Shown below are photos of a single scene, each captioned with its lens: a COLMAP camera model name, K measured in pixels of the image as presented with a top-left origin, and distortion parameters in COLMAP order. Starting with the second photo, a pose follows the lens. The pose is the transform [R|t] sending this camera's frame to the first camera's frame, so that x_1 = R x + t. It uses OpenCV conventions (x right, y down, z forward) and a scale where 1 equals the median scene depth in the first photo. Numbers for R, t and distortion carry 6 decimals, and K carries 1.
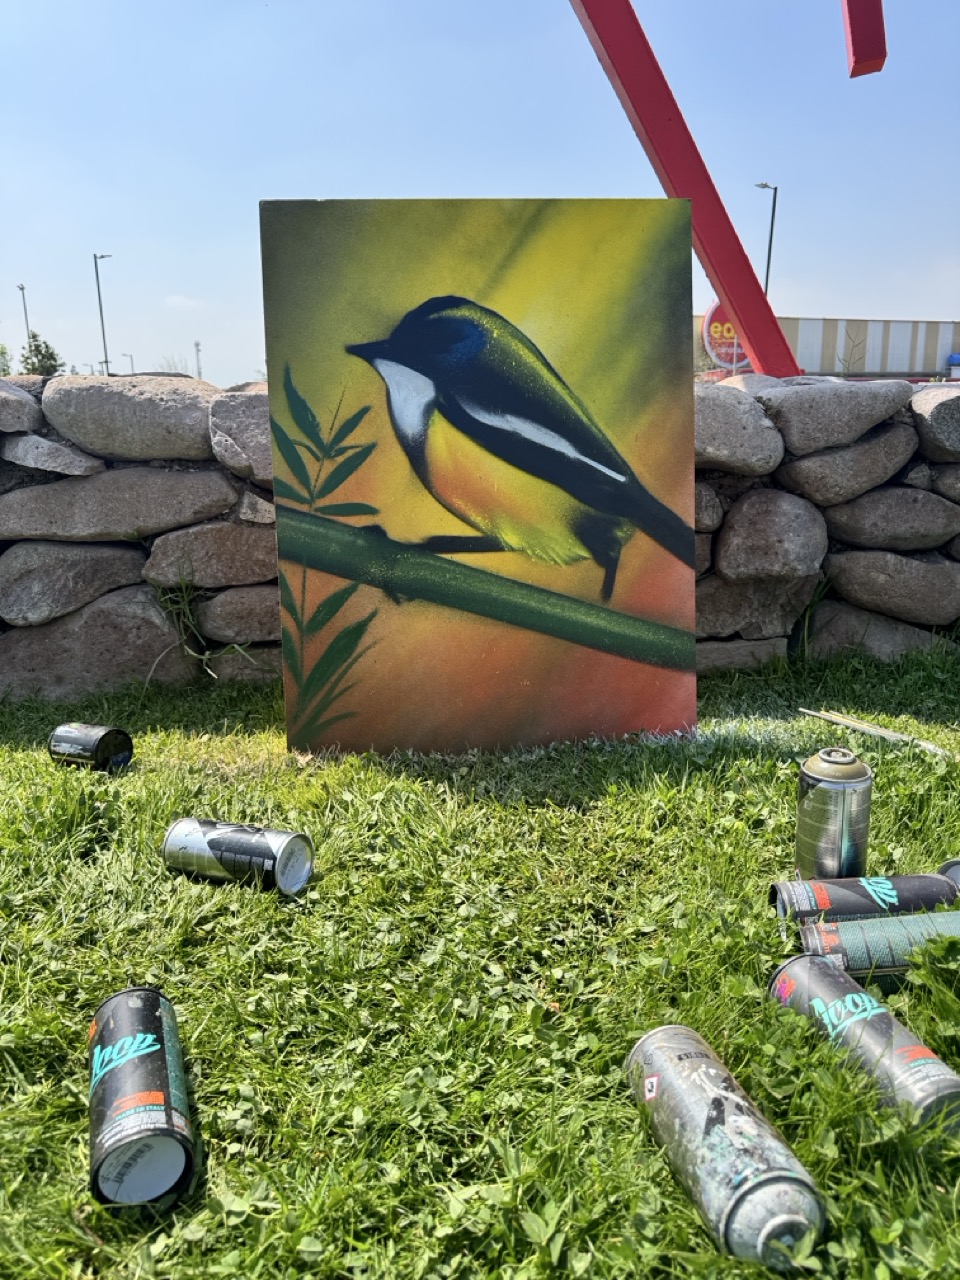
lens RADIAL K [[886.4, 0, 477.3], [0, 886.4, 638.7], [0, 0, 1]] dist [0.055941, -0.022819]
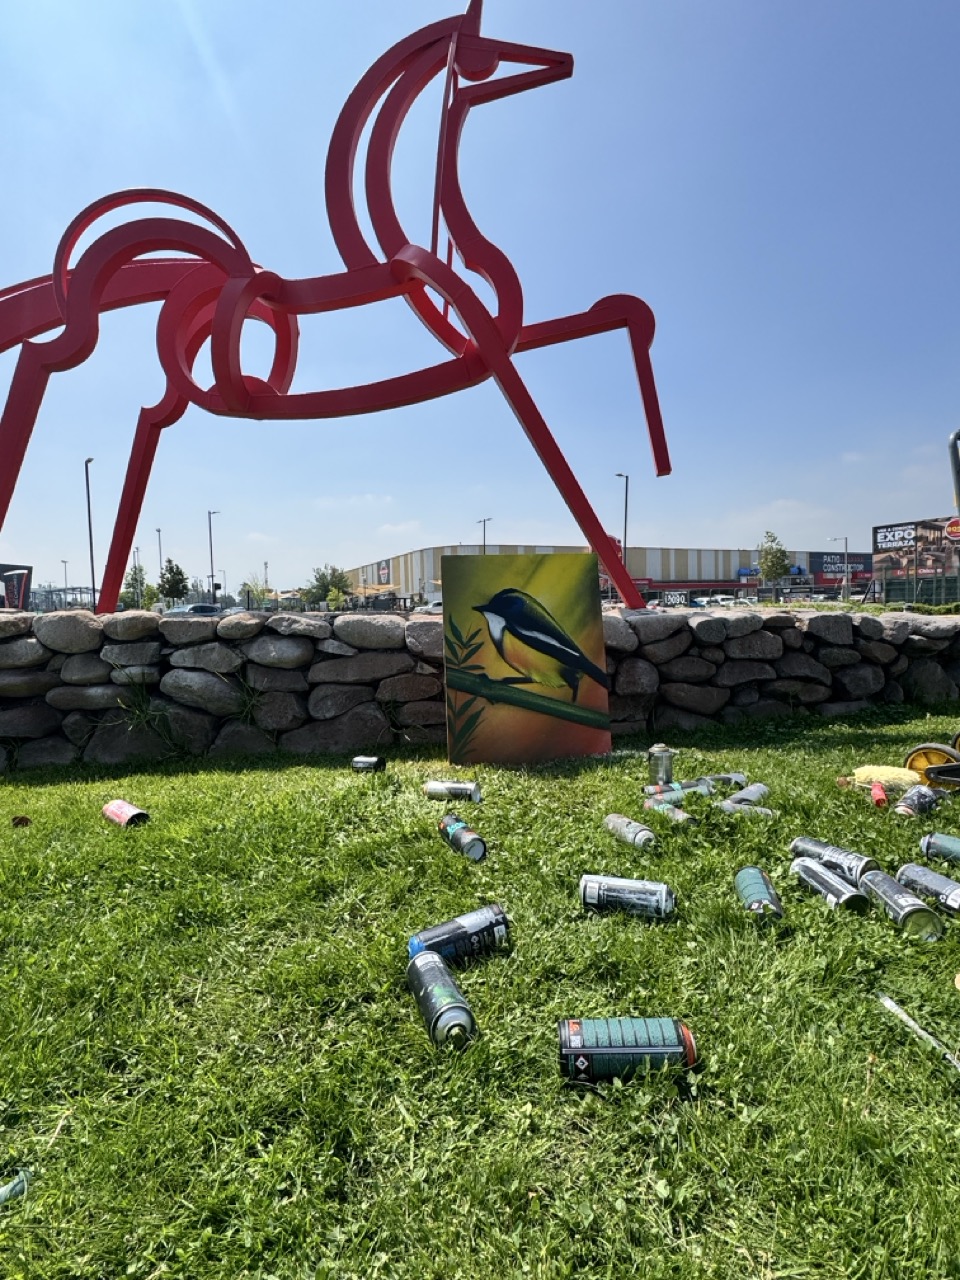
lens RADIAL K [[601.6, 0, 484.0], [0, 601.6, 638.3], [0, 0, 1]] dist [0.026986, 0.000063]
pose [[0.997932, -0.009420, 0.063581, -0.219593], [0.021224, 0.982013, -0.187619, 0.095463], [-0.060670, 0.188580, 0.980182, -0.707211]]
